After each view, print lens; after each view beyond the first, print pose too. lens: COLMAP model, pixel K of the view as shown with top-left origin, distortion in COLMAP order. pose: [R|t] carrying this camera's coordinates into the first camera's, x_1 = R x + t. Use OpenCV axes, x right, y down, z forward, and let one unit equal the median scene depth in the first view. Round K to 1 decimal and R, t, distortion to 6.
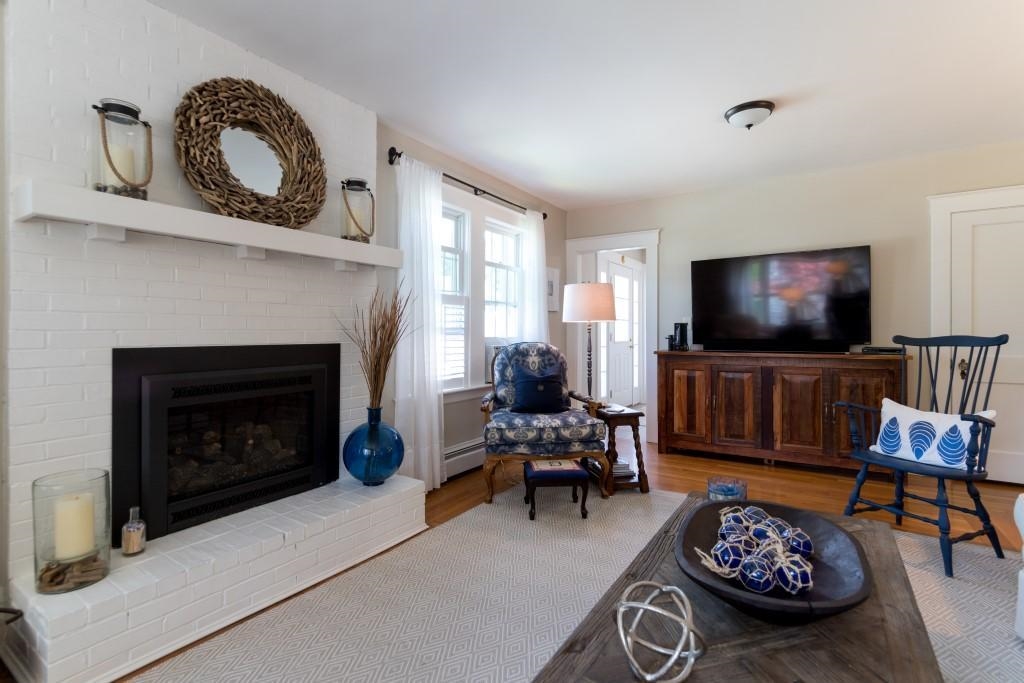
lens RADIAL K [[476.0, 0, 513.9], [0, 476.0, 332.2], [0, 0, 1]] dist [0.000923, 0.000249]
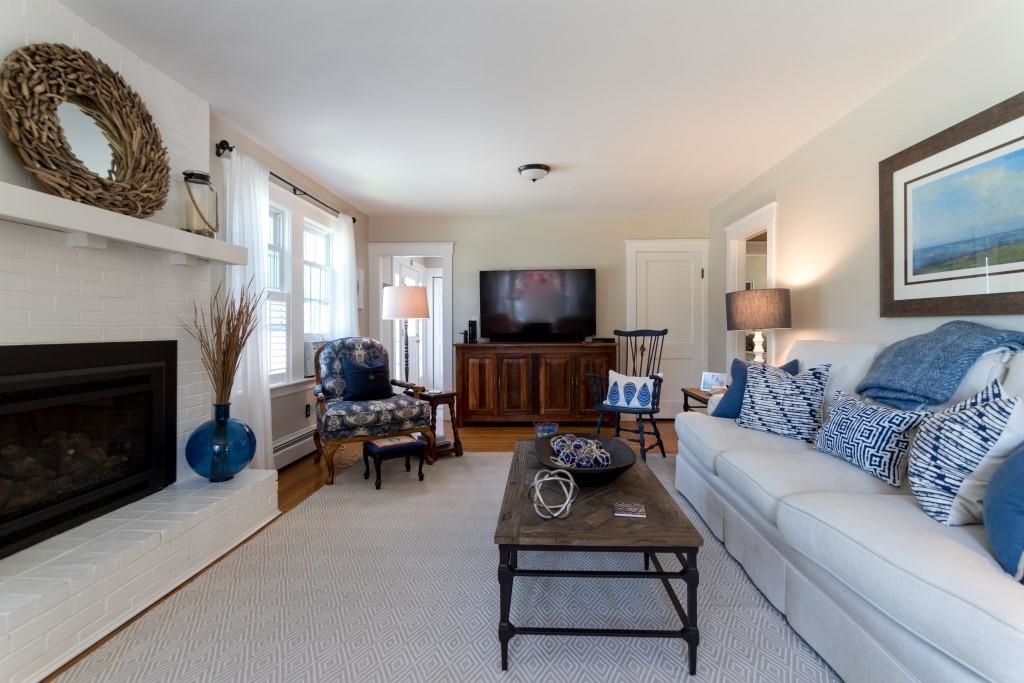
lens RADIAL K [[476.0, 0, 513.9], [0, 476.0, 332.2], [0, 0, 1]] dist [0.000923, 0.000249]
pose [[0.860611, -0.005910, 0.509228, -0.269085], [0.002070, 0.999965, 0.008107, 0.001127], [-0.509258, -0.005923, 0.860593, -0.170628]]
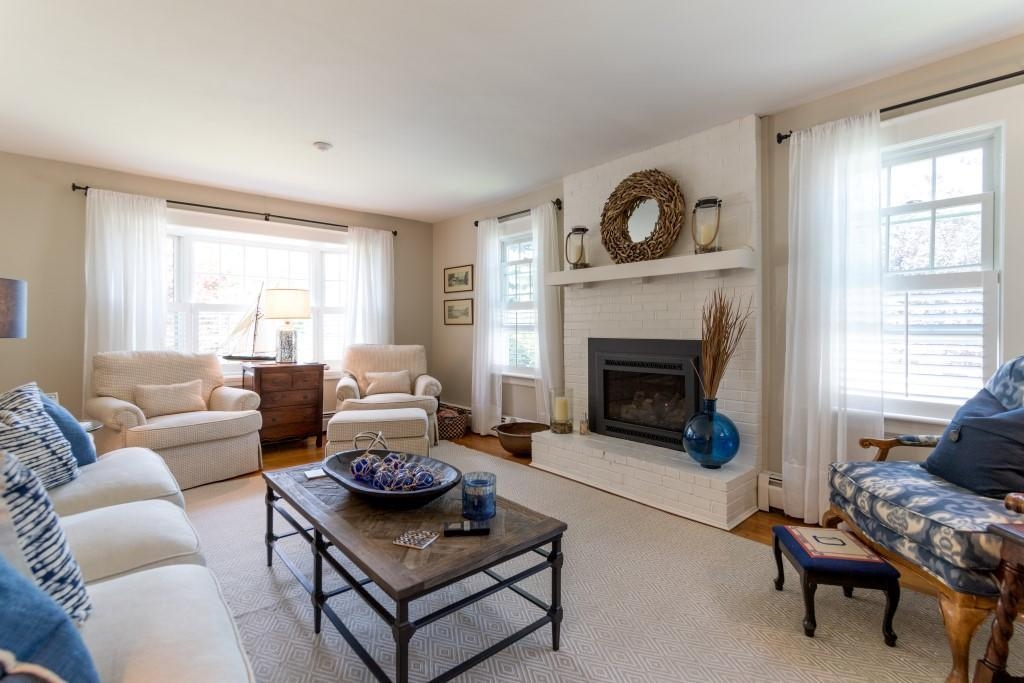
lens RADIAL K [[476.0, 0, 513.9], [0, 476.0, 332.2], [0, 0, 1]] dist [0.000923, 0.000249]
pose [[-0.271487, 0.006014, -0.962423, 0.885622], [0.000139, 0.999981, 0.006209, -0.004441], [0.962442, 0.001552, -0.271483, 0.840389]]
